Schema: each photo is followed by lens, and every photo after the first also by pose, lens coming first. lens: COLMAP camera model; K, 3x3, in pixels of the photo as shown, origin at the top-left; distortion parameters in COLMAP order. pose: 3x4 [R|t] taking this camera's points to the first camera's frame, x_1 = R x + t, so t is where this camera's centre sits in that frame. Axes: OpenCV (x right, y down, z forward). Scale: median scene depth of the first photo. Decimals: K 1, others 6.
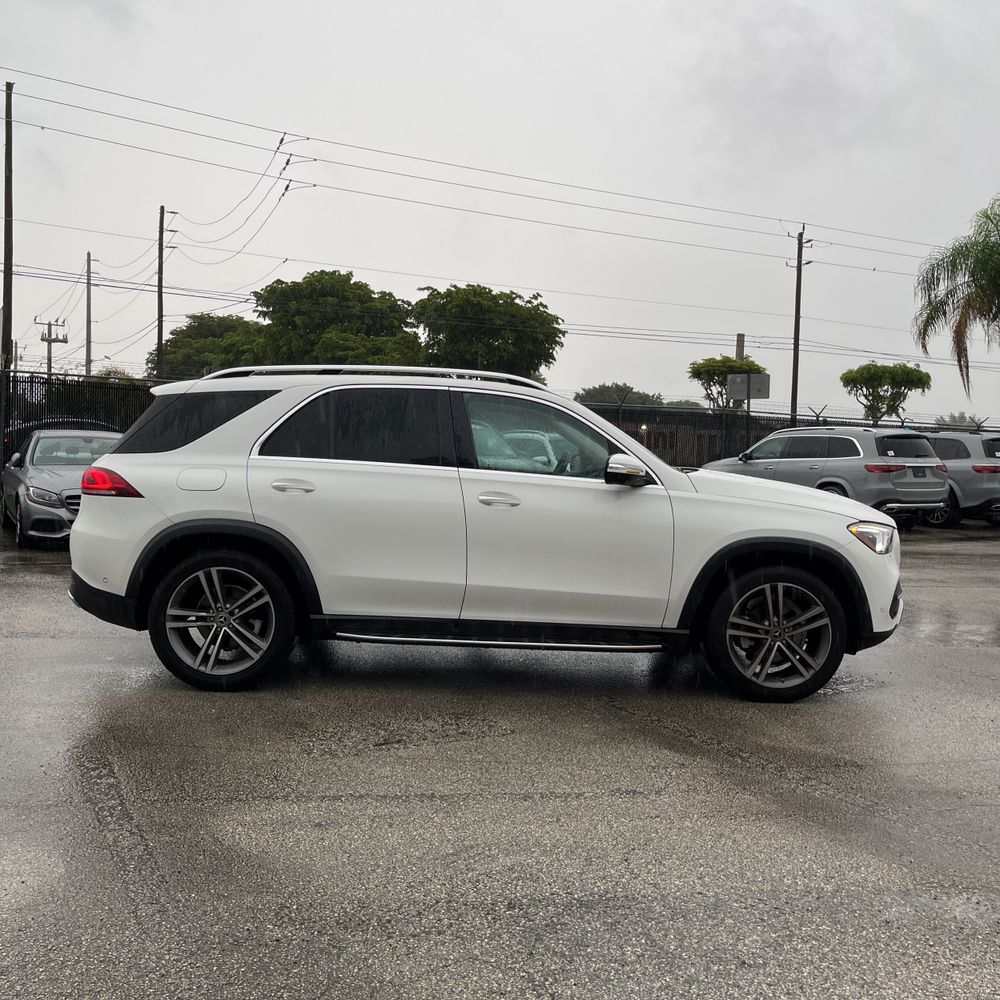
lens RADIAL K [[1021.2, 0, 500.8], [0, 1021.2, 489.4], [0, 0, 1]] dist [0.036322, -0.016010]
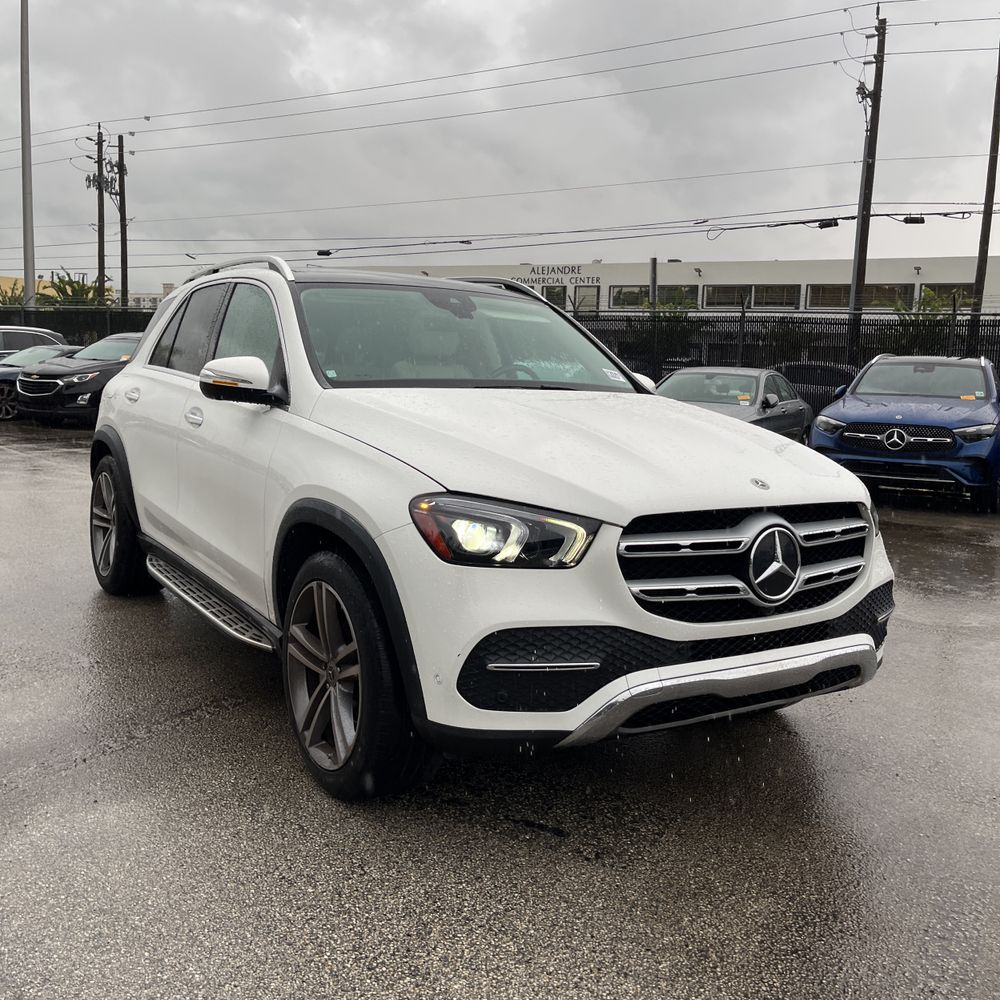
lens RADIAL K [[1015.8, 0, 512.1], [0, 1015.8, 494.5], [0, 0, 1]] dist [0.051147, -0.044823]
pose [[0.528231, 0.097827, -0.843447, 0.224998], [-0.056087, 0.995191, 0.080301, -0.002208], [0.847247, 0.004889, 0.531177, 0.223397]]
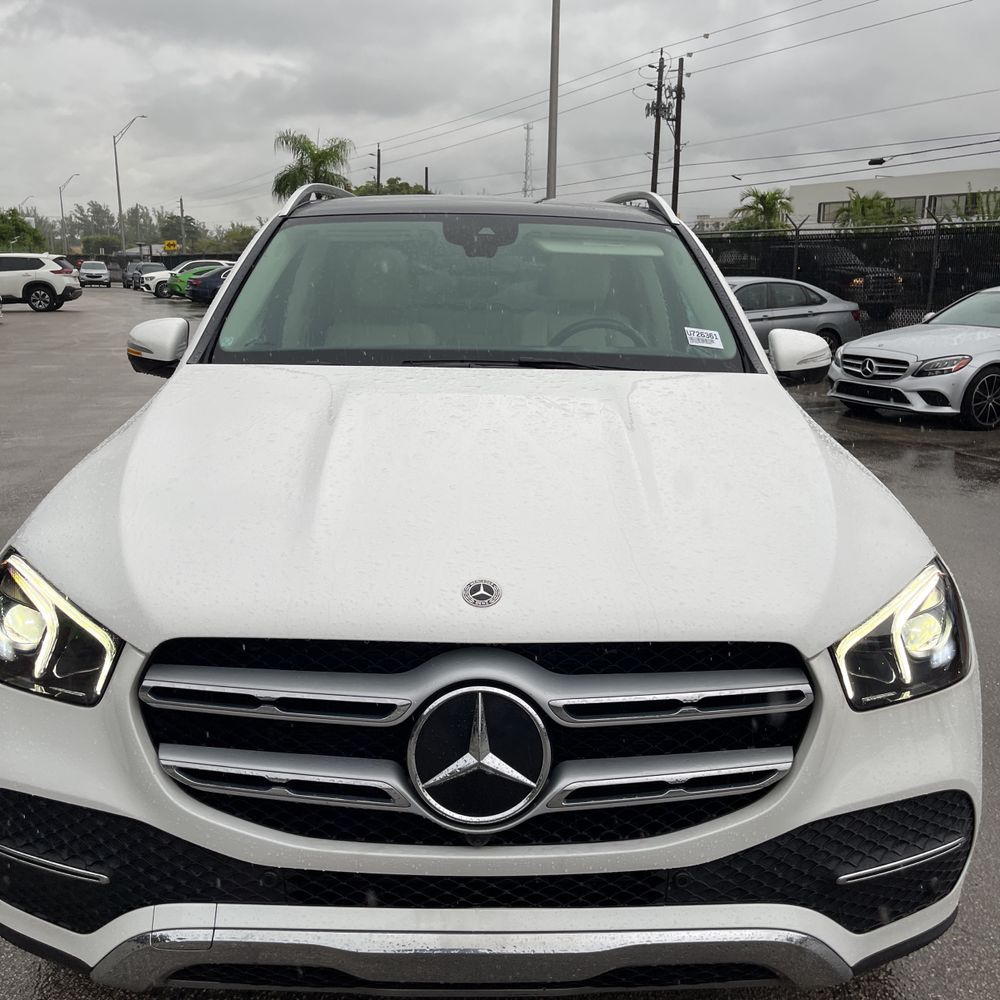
lens RADIAL K [[1014.9, 0, 500.2], [0, 1014.9, 512.6], [0, 0, 1]] dist [0.035789, -0.002750]
pose [[-0.002455, 0.202529, -0.979273, 0.191646], [-0.057356, 0.977636, 0.202334, -0.015247], [0.998351, 0.056664, 0.009216, 0.333693]]
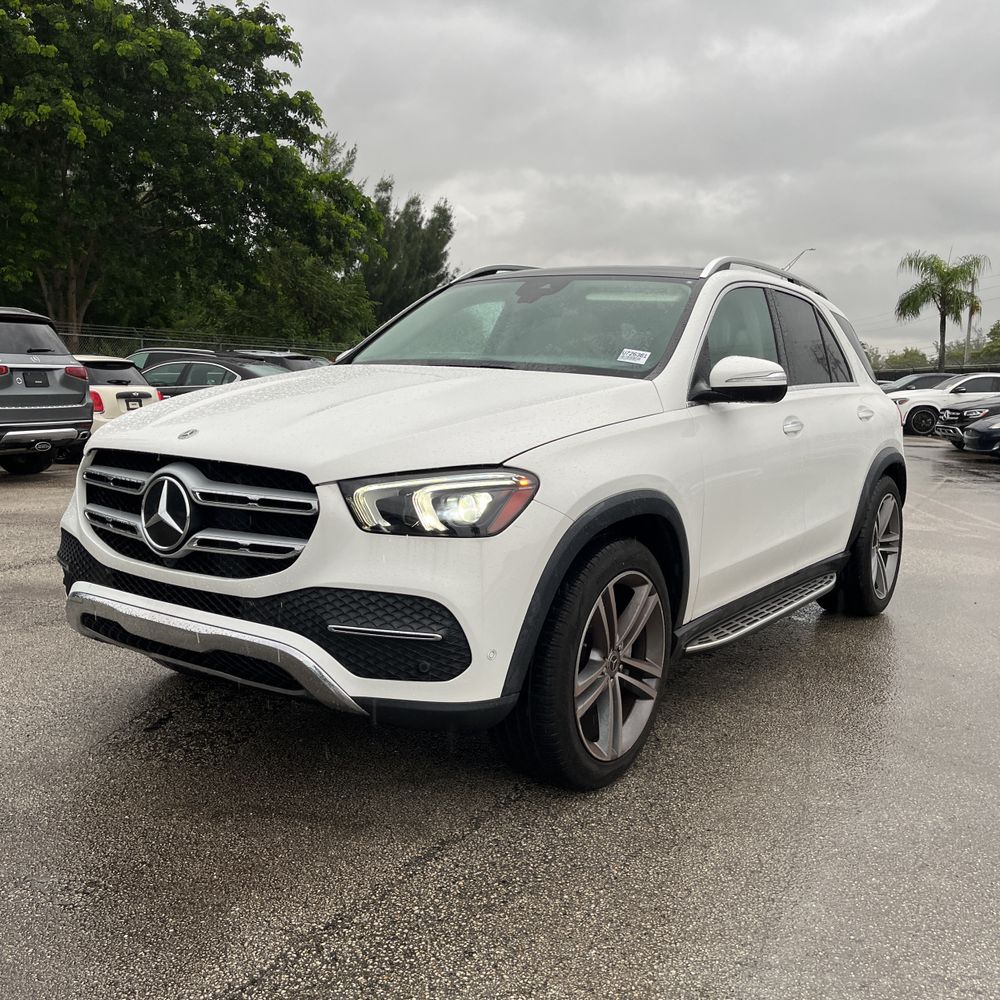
lens RADIAL K [[992.6, 0, 500.0], [0, 992.6, 500.0], [0, 0, 1]] dist [0.056382, -0.025257]
pose [[-0.595164, 0.049500, -0.802078, 0.207617], [-0.081046, 0.989315, 0.121193, -0.005631], [0.799507, 0.137135, -0.584793, 0.454543]]
